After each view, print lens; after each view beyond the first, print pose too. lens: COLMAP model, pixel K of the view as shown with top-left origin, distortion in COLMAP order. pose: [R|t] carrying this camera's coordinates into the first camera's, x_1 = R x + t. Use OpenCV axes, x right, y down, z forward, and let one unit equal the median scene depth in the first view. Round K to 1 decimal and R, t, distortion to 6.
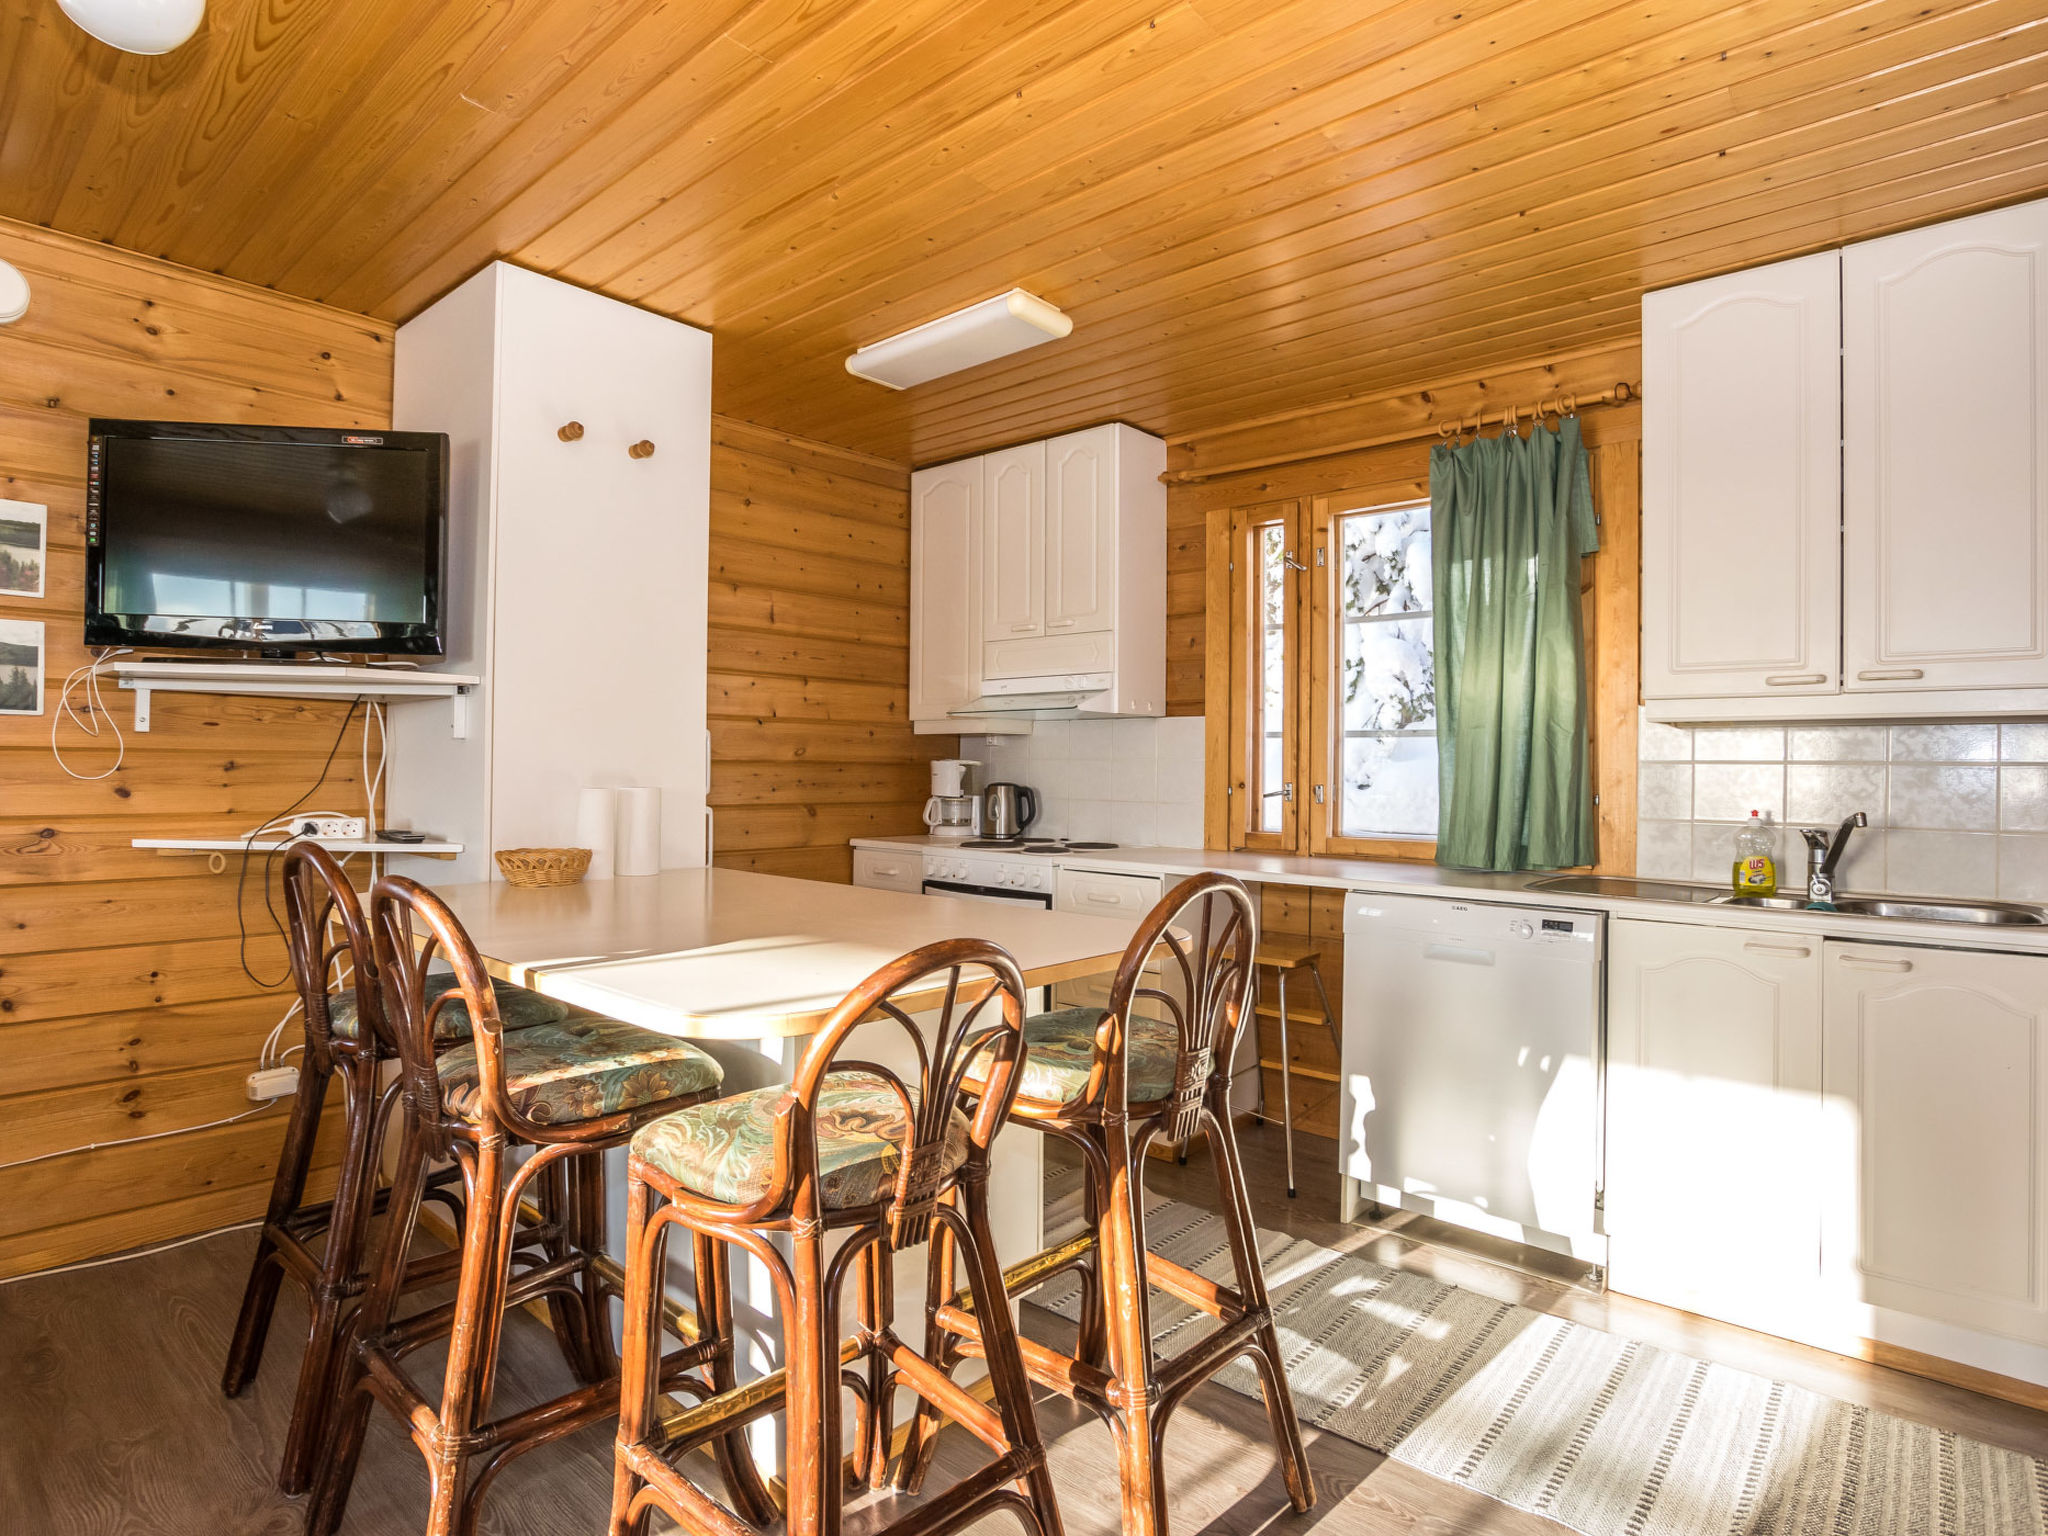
lens RADIAL K [[1159.6, 0, 1016.6], [0, 1159.6, 764.0], [0, 0, 1]] dist [0.002155, 0.000028]
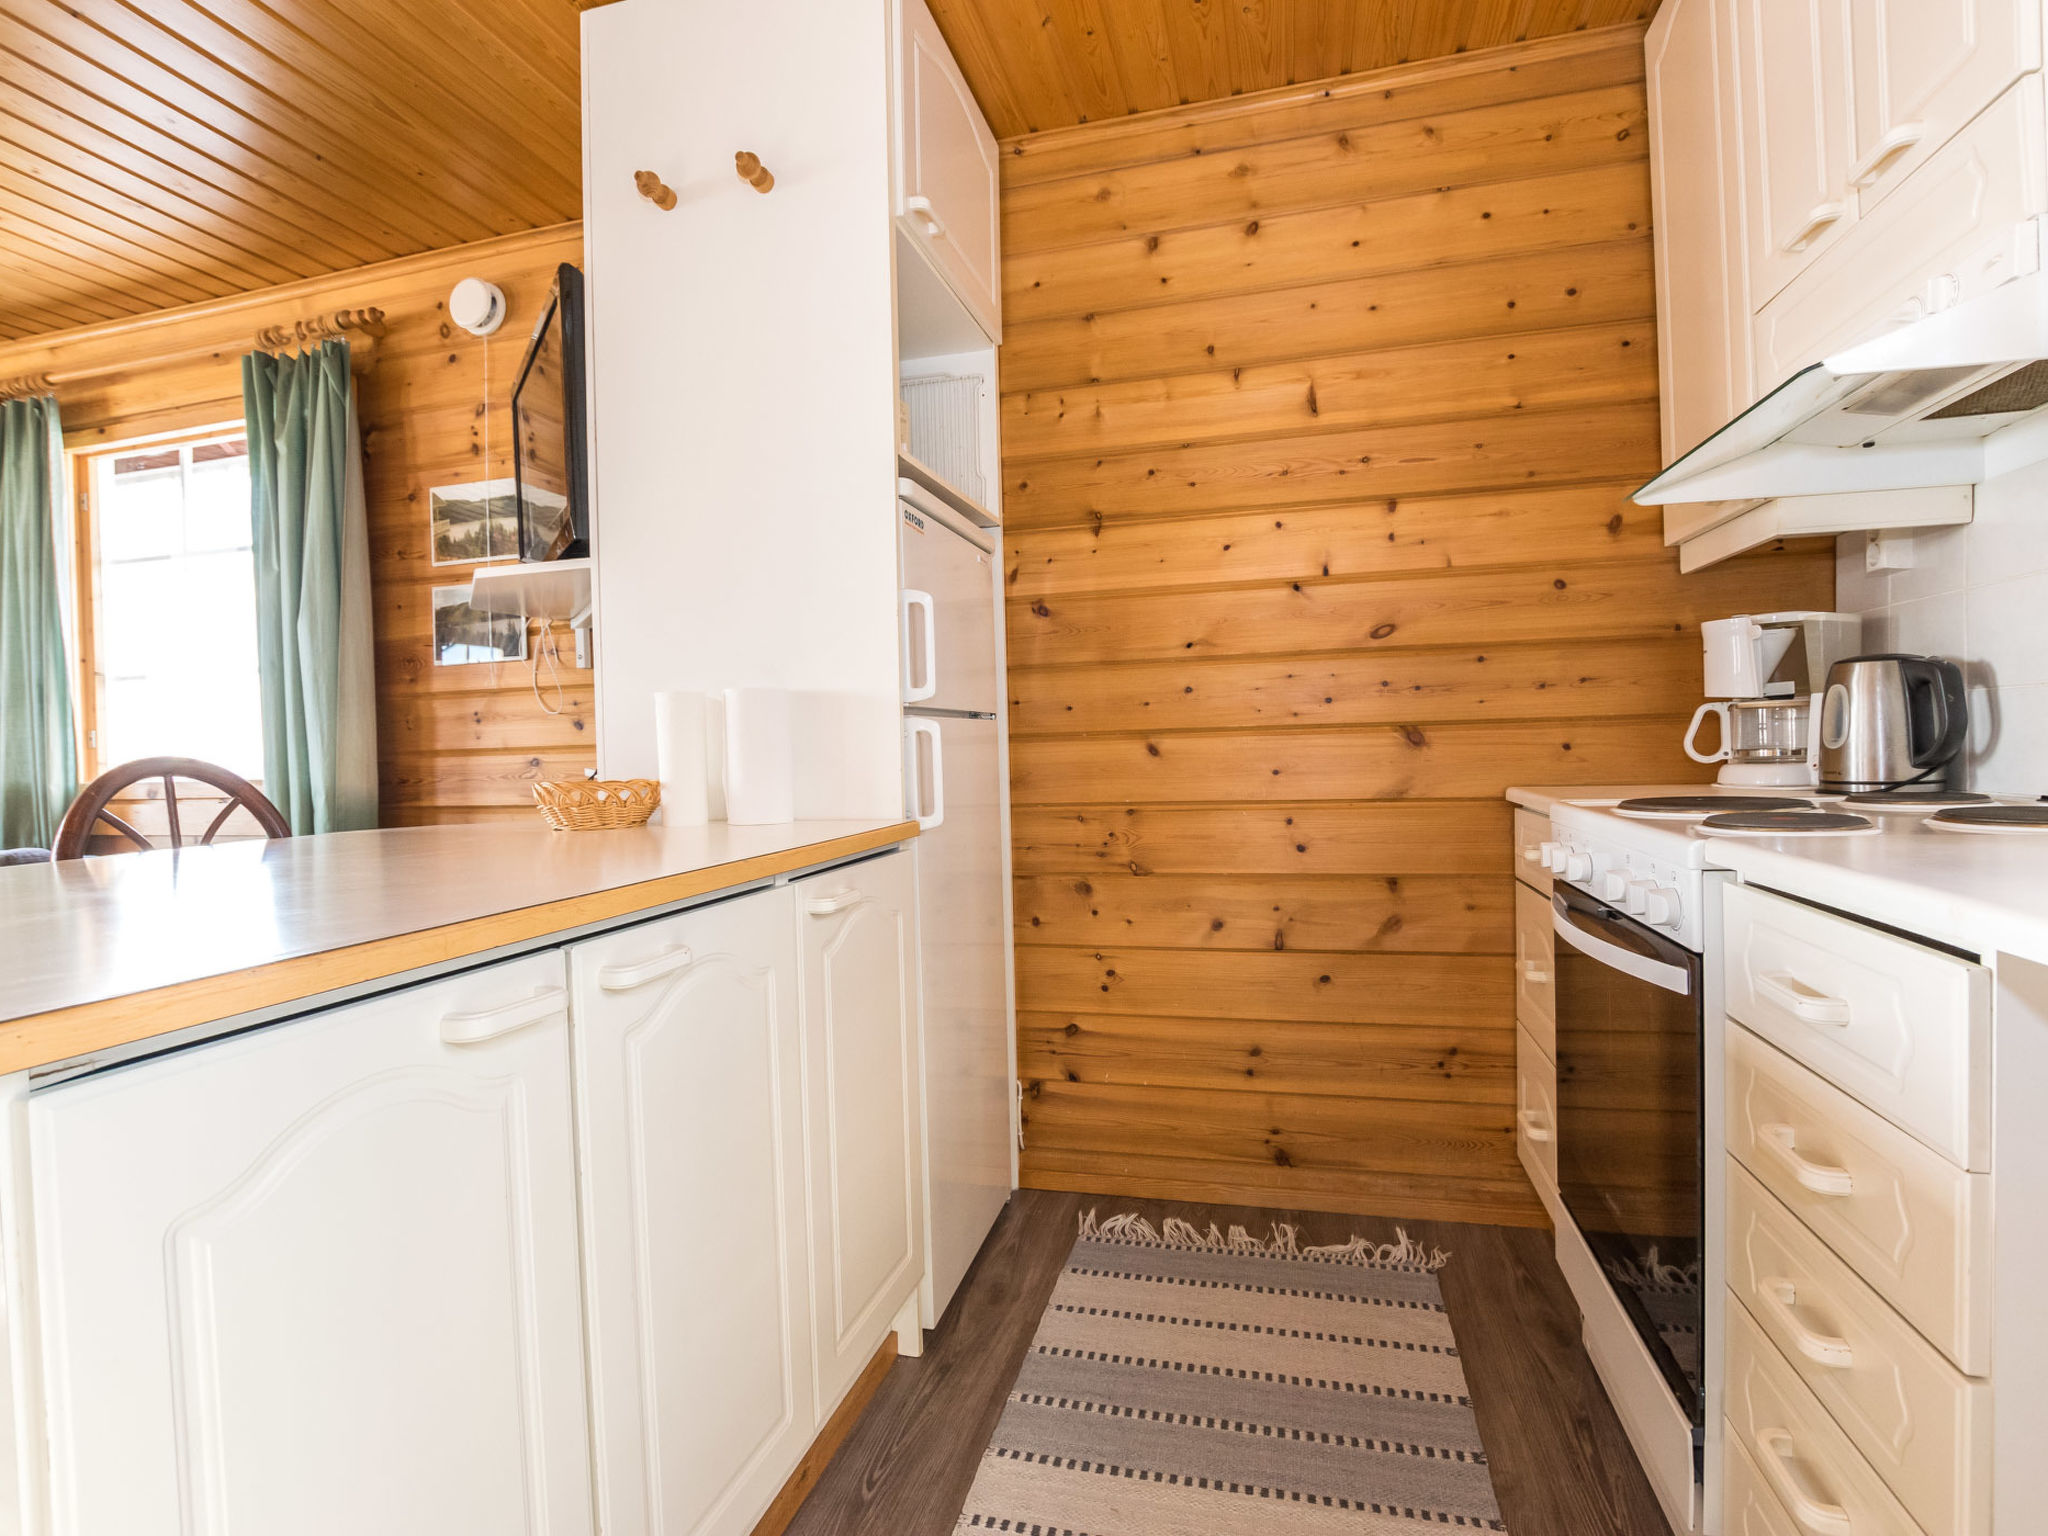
lens RADIAL K [[989.1, 0, 1017.2], [0, 989.1, 767.6], [0, 0, 1]] dist [-0.033071, 0.000657]
pose [[0.456670, -0.001216, -0.889636, 0.156548], [0.035394, 0.999232, 0.016803, 0.041023], [0.888932, -0.039161, 0.456362, 0.614673]]
